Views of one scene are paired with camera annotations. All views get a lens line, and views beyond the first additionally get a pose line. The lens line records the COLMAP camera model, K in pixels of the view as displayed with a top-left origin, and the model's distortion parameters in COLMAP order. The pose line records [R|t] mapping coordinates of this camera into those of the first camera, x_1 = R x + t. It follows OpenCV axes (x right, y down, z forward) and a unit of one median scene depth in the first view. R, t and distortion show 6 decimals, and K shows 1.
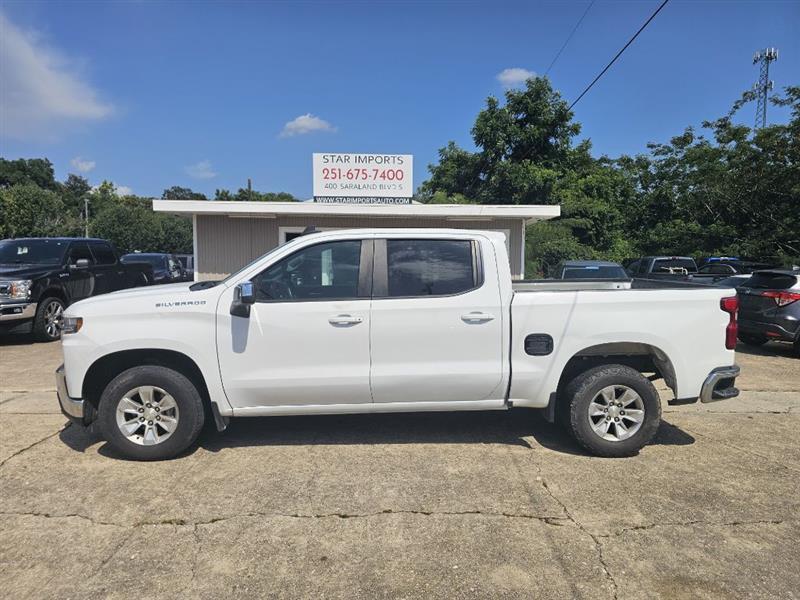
lens RADIAL K [[541.7, 0, 399.7], [0, 541.7, 310.7], [0, 0, 1]] dist [0.042230, -0.031741]
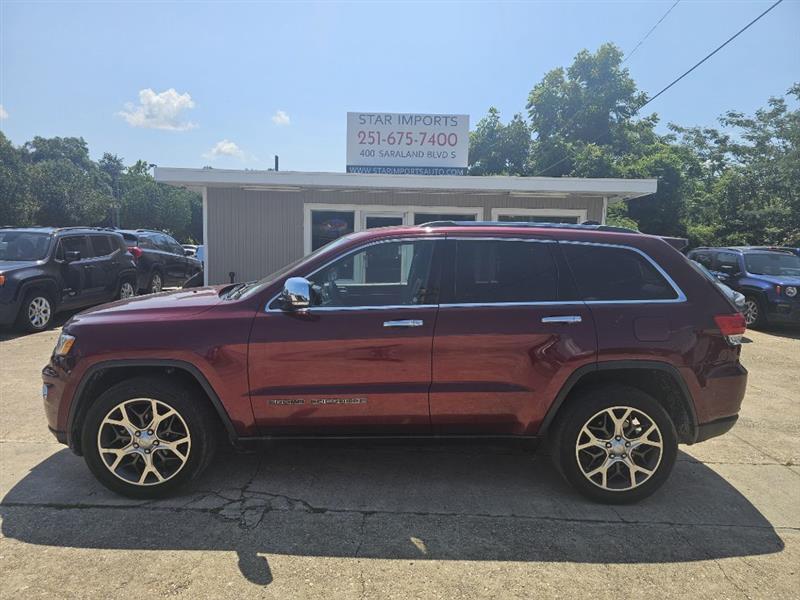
lens RADIAL K [[541.7, 0, 388.6], [0, 541.7, 309.4], [0, 0, 1]] dist [0.042230, -0.031741]
pose [[0.997380, 0.025589, -0.067664, -0.034252], [-0.023751, 0.999330, 0.027835, -0.018493], [0.068331, -0.026155, 0.997320, 0.182736]]
